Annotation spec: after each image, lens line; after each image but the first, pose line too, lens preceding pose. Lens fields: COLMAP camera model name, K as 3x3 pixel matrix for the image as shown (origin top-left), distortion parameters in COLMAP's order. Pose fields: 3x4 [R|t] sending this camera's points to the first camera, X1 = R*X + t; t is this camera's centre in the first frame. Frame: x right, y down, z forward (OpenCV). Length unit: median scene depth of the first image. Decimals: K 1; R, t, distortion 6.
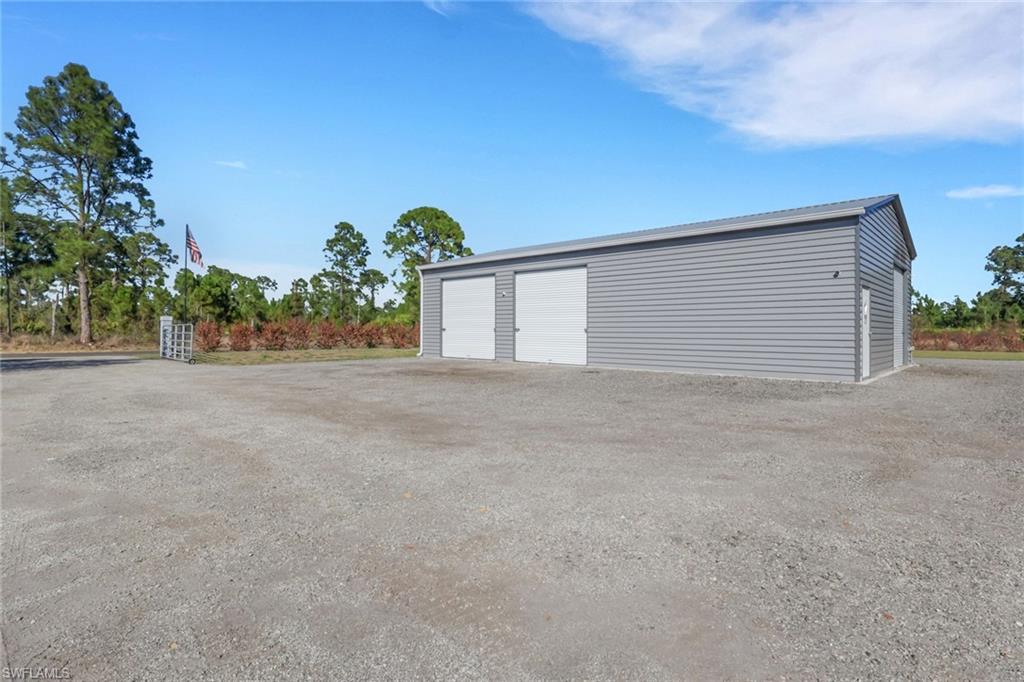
lens RADIAL K [[526.6, 0, 512.0], [0, 526.6, 341.0], [0, 0, 1]] dist [0.004866, 0.000880]
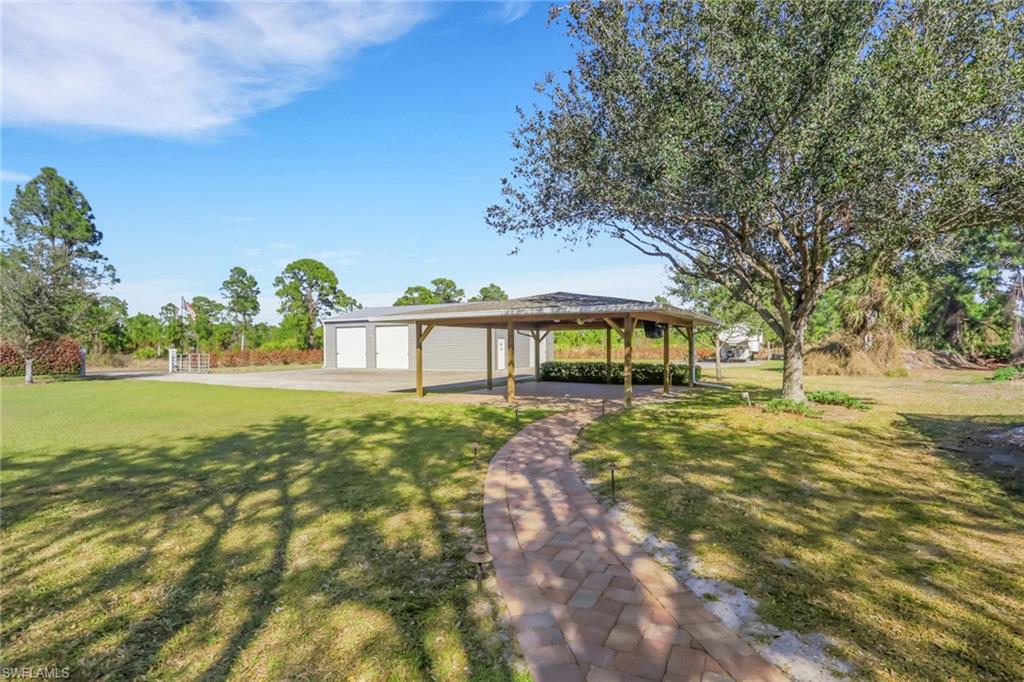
lens RADIAL K [[526.6, 0, 512.0], [0, 526.6, 341.0], [0, 0, 1]] dist [0.004866, 0.000880]
pose [[0.967940, -0.015332, 0.250713, 0.001497], [0.021888, 0.999487, -0.023381, -0.003172], [-0.250226, 0.028119, 0.967779, -0.431758]]
